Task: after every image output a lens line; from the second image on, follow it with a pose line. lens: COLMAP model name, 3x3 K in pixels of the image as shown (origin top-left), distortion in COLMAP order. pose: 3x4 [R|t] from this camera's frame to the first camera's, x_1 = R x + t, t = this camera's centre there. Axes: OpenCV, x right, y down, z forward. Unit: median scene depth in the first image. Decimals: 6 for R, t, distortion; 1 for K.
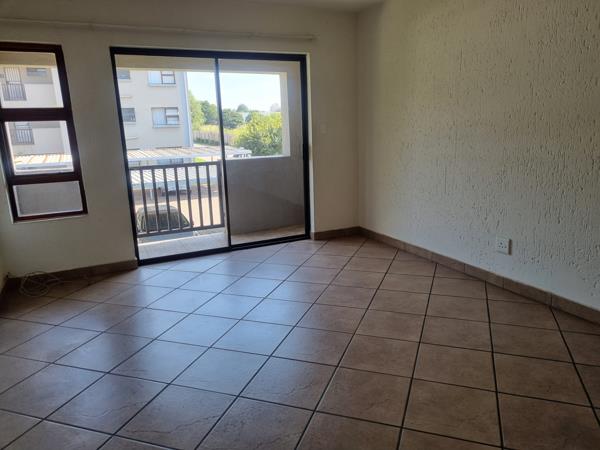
lens RADIAL K [[444.9, 0, 300.0], [0, 444.9, 225.0], [0, 0, 1]] dist [0.054692, -0.001521]
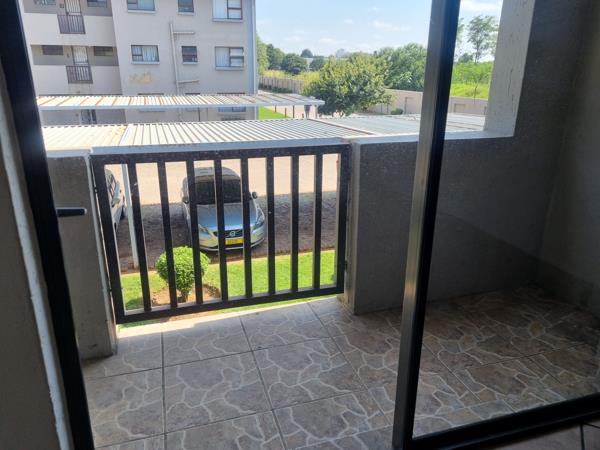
lens RADIAL K [[444.9, 0, 300.0], [0, 444.9, 225.0], [0, 0, 1]] dist [0.054692, -0.001521]
pose [[0.990027, 0.077752, -0.117479, -0.029634], [-0.064613, 0.991629, 0.111788, -0.019654], [0.125188, -0.103082, 0.986763, 0.100859]]
